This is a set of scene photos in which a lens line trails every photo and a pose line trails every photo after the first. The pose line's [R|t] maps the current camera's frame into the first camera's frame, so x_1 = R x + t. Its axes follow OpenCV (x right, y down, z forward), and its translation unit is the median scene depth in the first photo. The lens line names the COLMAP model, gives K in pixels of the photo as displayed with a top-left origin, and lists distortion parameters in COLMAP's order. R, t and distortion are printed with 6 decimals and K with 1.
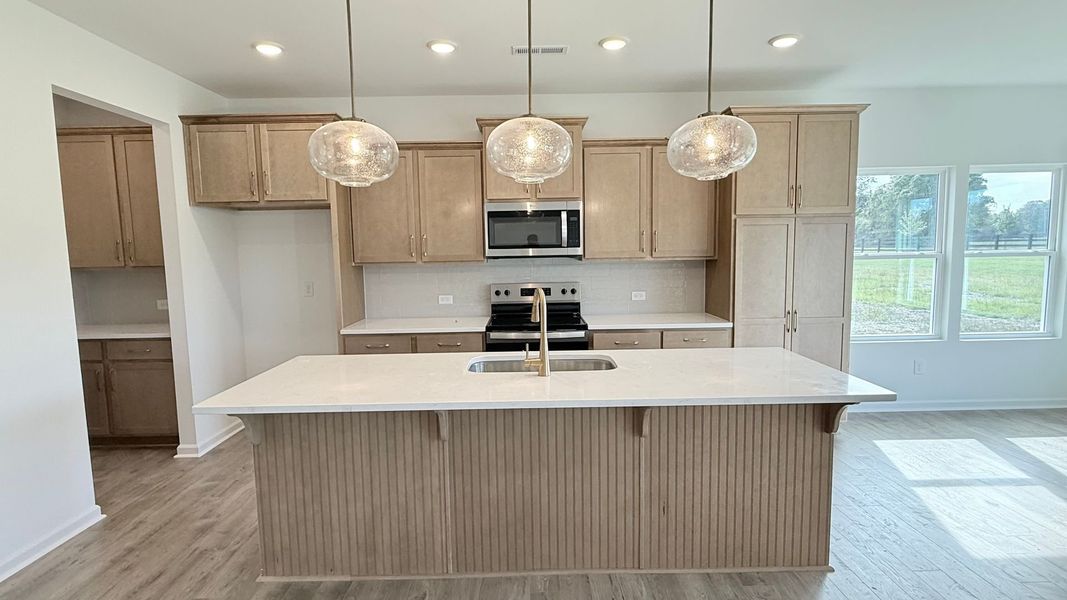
lens RADIAL K [[534.7, 0, 533.5], [0, 534.7, 300.0], [0, 0, 1]] dist [0.002131, 0.000532]
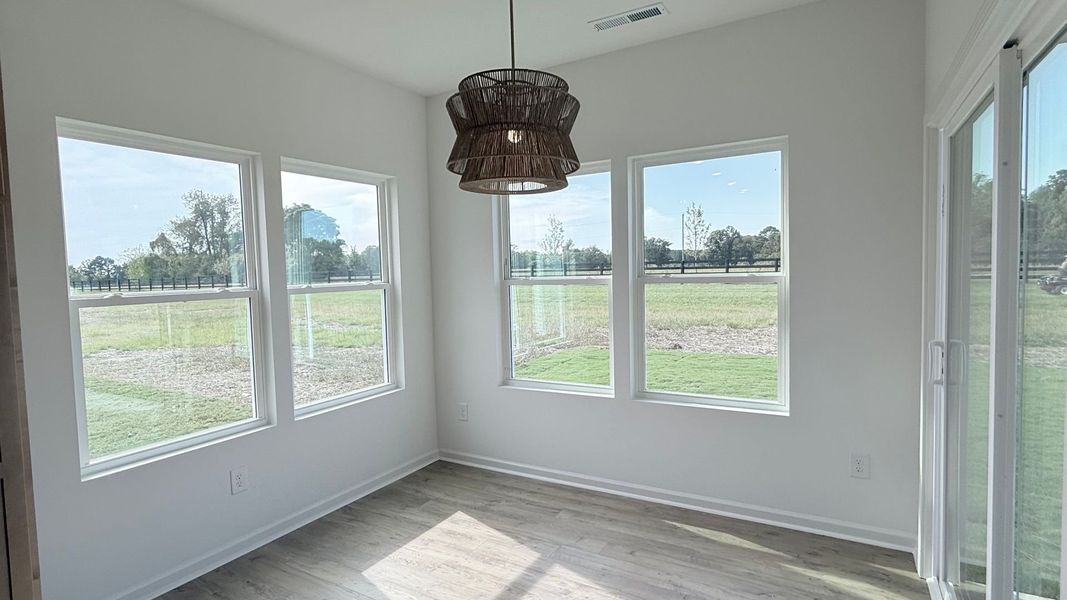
lens RADIAL K [[534.7, 0, 533.5], [0, 534.7, 300.0], [0, 0, 1]] dist [0.002131, 0.000532]
pose [[0.507589, -0.043091, 0.860521, 0.855162], [0.100567, 0.994885, -0.009501, -0.079005], [-0.855710, 0.091363, 0.509327, 0.890807]]
